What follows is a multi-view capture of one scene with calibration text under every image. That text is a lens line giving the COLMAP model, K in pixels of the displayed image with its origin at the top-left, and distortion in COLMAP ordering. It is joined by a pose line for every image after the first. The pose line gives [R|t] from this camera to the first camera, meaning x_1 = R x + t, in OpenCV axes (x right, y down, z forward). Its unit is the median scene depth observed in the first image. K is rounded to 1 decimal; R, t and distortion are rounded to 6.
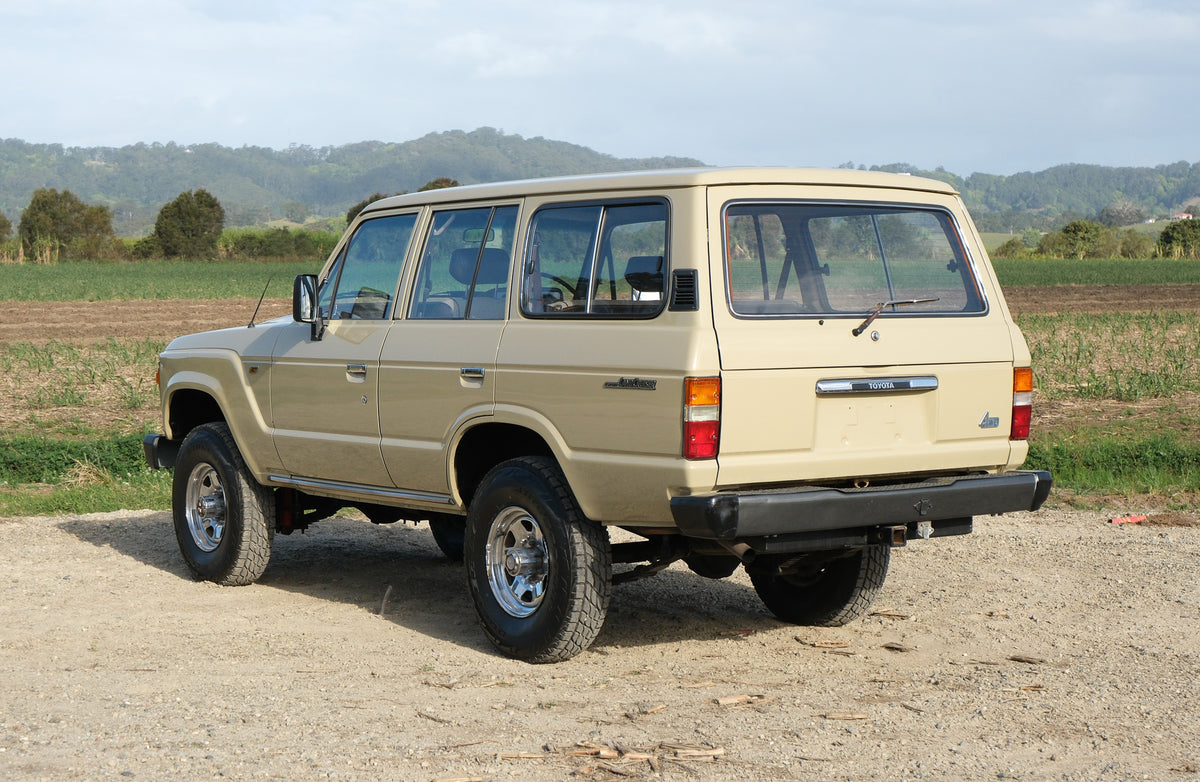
lens RADIAL K [[2200.5, 0, 600.0], [0, 2200.5, 391.0], [0, 0, 1]] dist [0.009066, 0.014758]
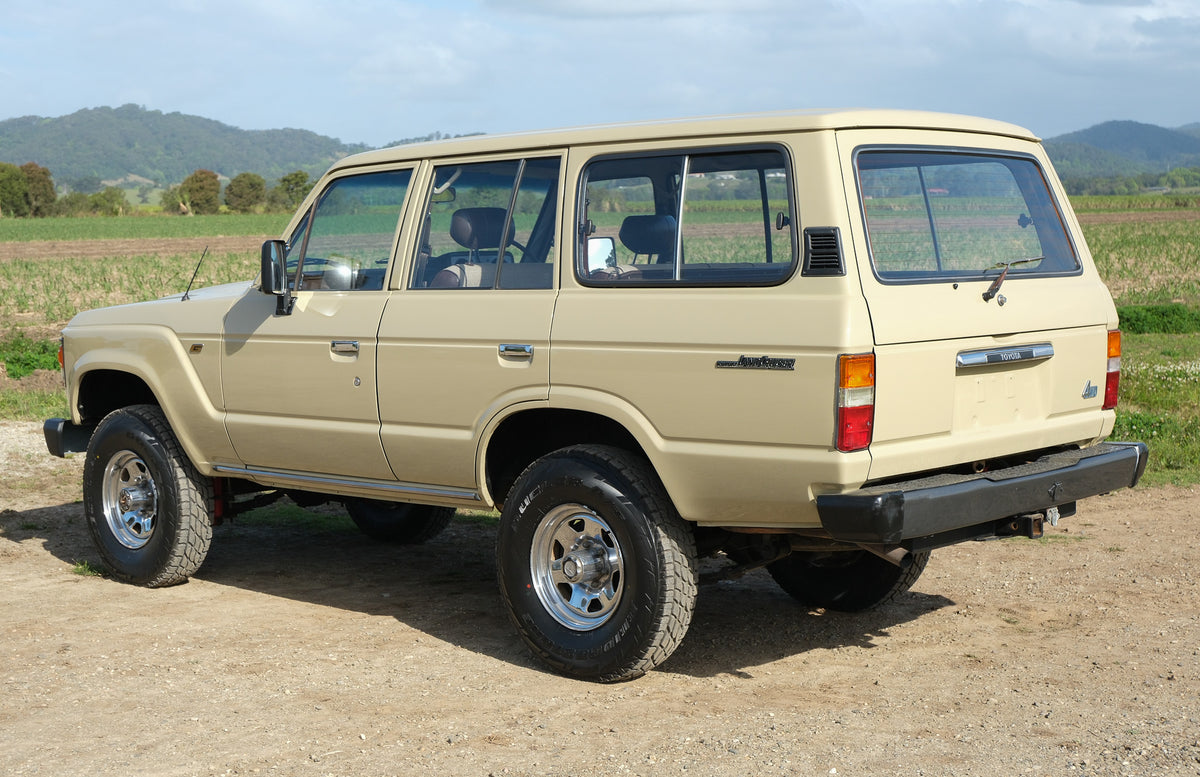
lens RADIAL K [[1843.6, 0, 600.0], [0, 1843.6, 388.5], [0, 0, 1]] dist [-0.003207, -0.019944]
pose [[0.982993, -0.028853, 0.181361, -0.161794], [0.023478, 0.999221, 0.031712, -0.016118], [-0.182135, -0.026915, 0.982905, 0.286596]]
